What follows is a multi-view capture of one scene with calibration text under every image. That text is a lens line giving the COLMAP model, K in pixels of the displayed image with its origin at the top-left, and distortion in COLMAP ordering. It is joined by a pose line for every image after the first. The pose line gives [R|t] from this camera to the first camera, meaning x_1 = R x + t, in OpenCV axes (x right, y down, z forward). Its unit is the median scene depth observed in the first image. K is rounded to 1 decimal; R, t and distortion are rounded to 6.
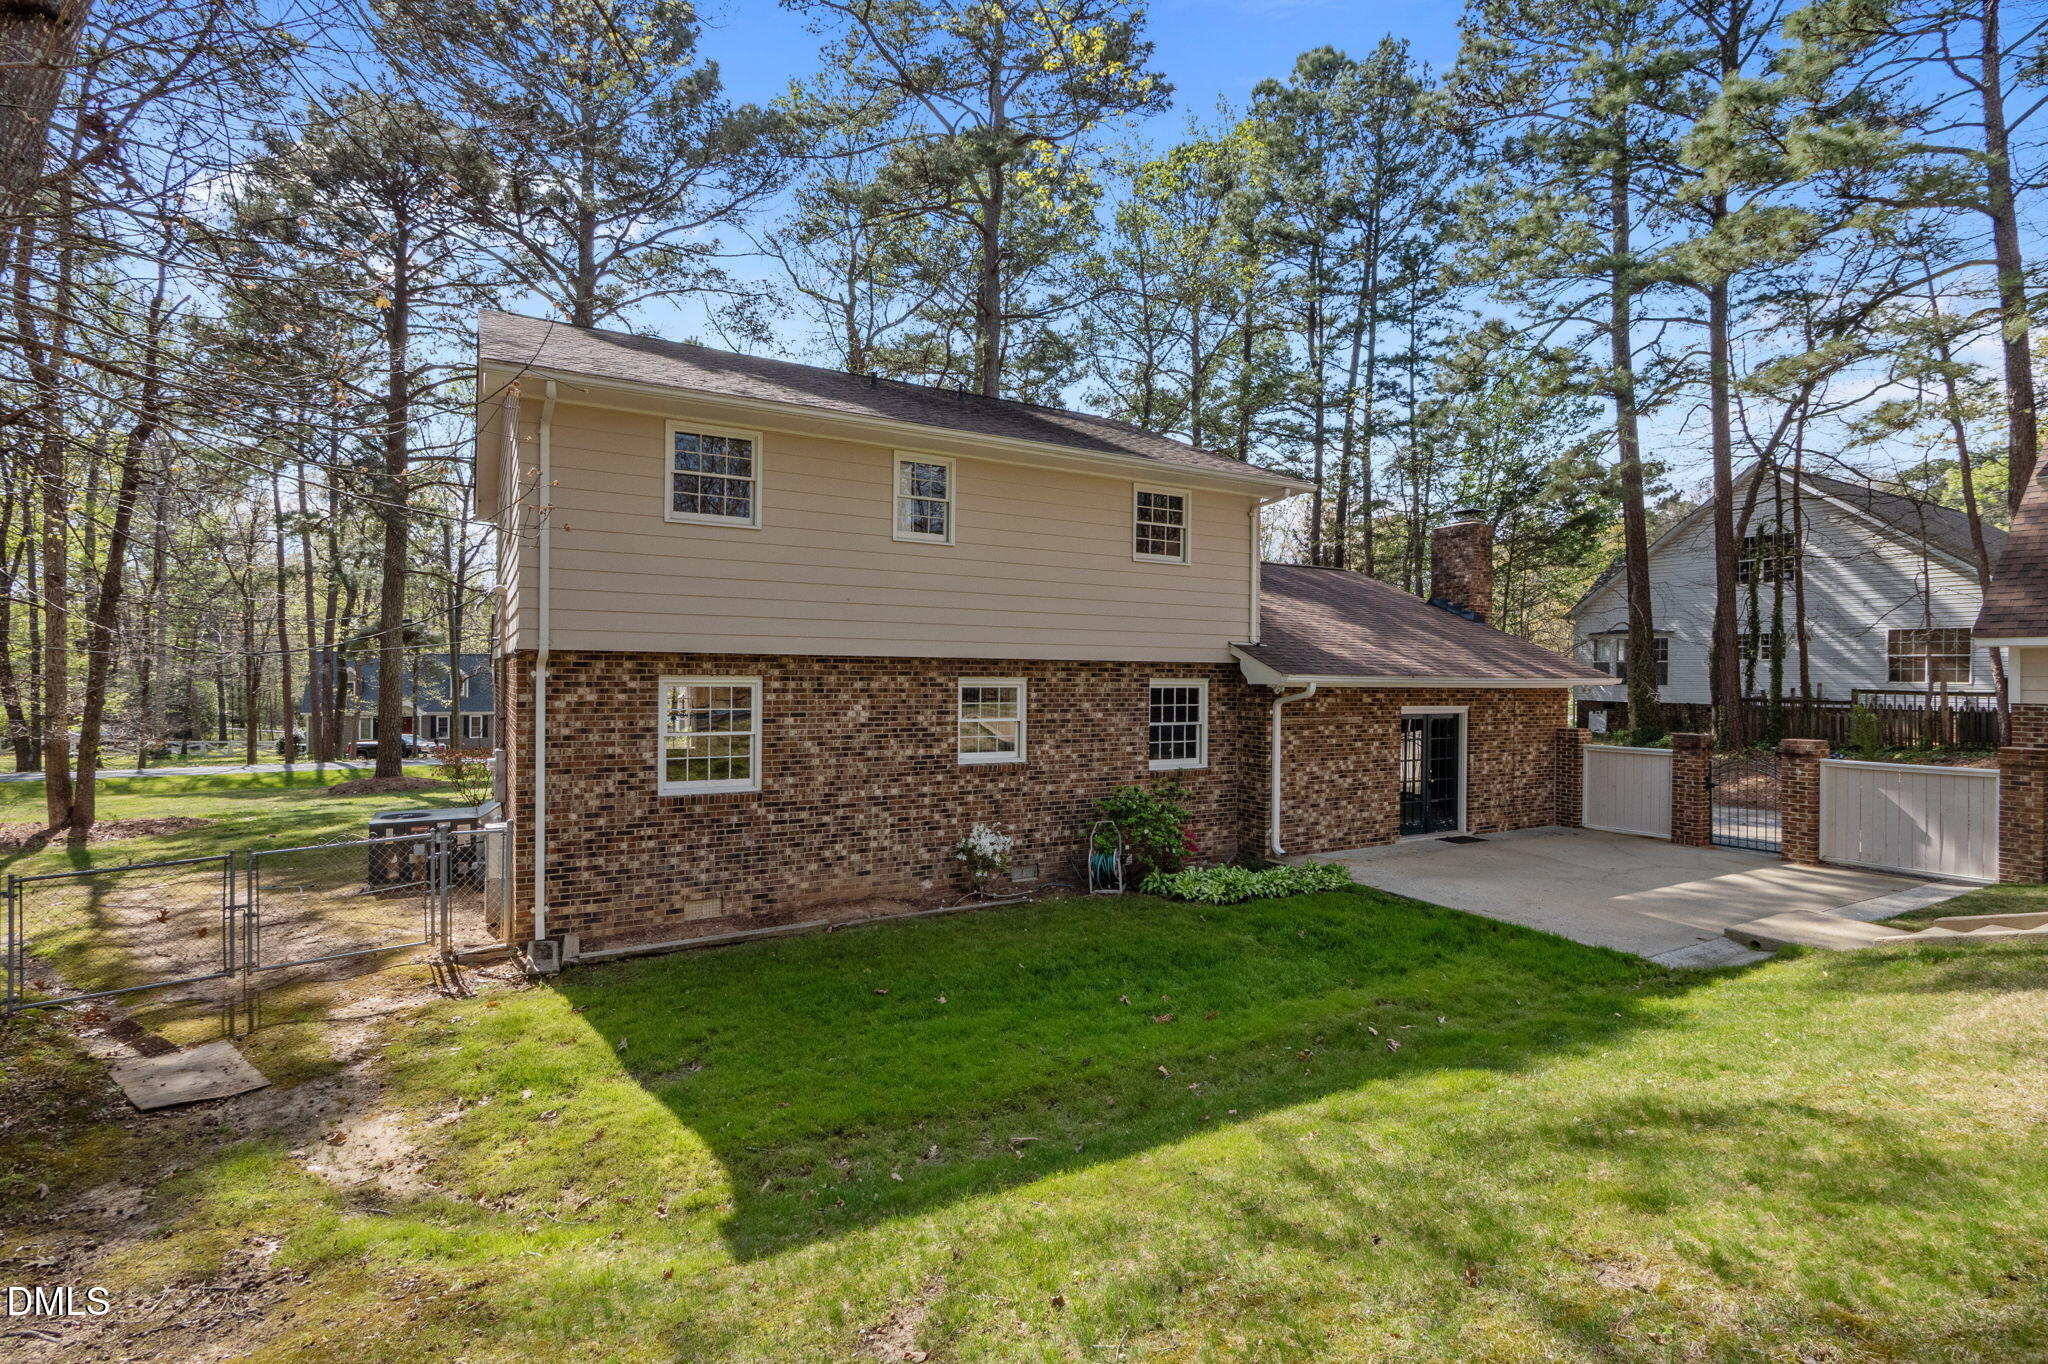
lens RADIAL K [[1006.4, 0, 1024.4], [0, 1006.4, 638.4], [0, 0, 1]] dist [0.000745, 0.000163]
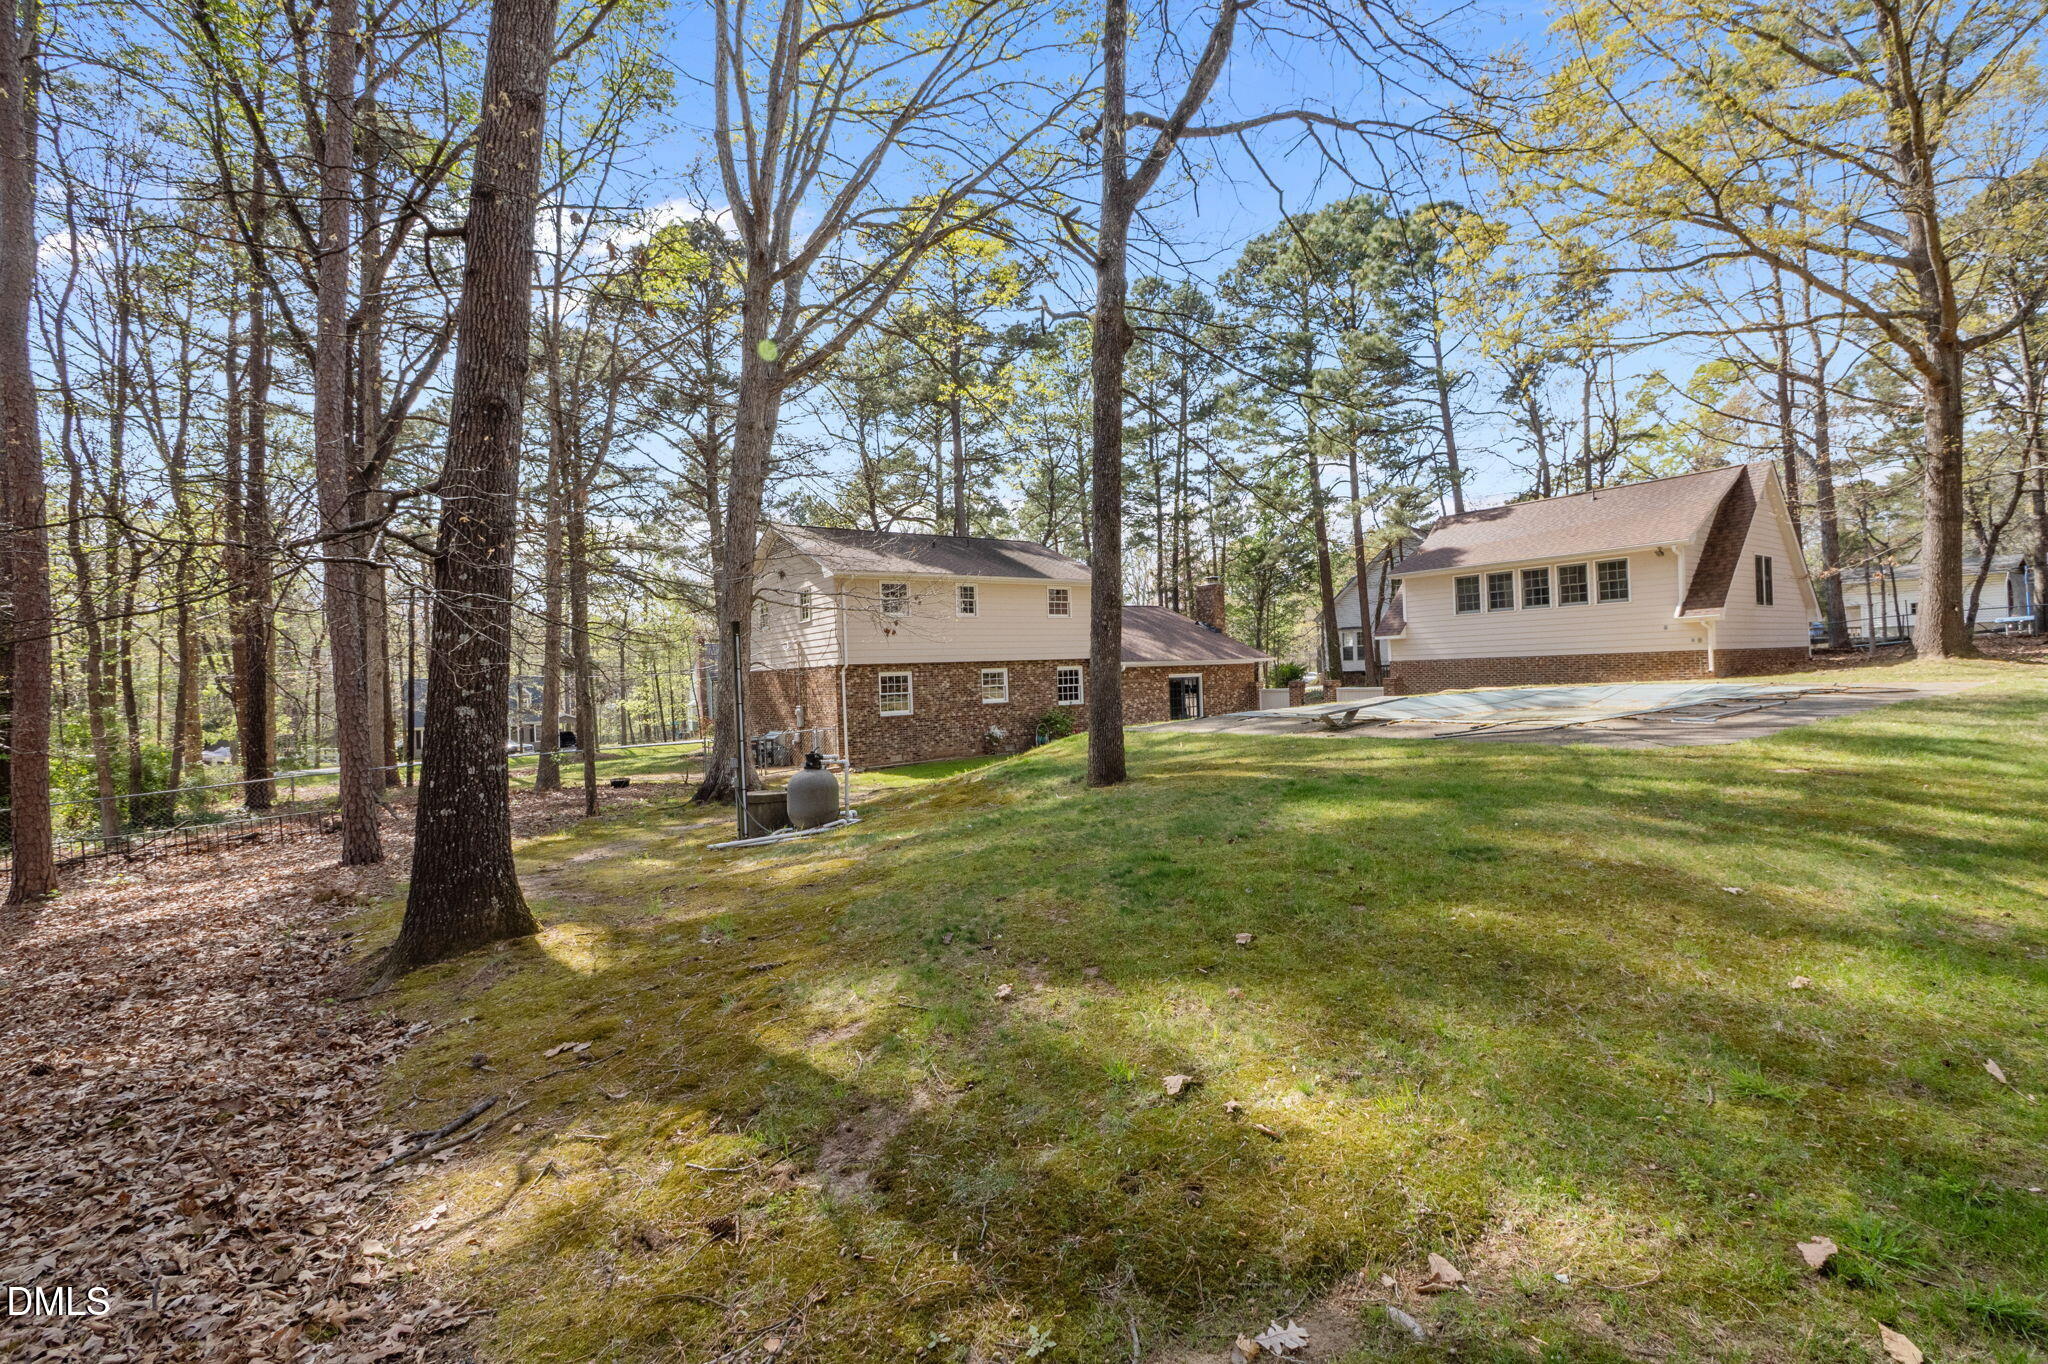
lens RADIAL K [[847.7, 0, 1022.9], [0, 847.7, 674.3], [0, 0, 1]] dist [0.000058, -0.000016]
pose [[0.996166, -0.044228, 0.075481, -0.102693], [0.041357, 0.998376, 0.039185, -0.022494], [-0.077091, -0.035913, 0.996377, -0.938333]]
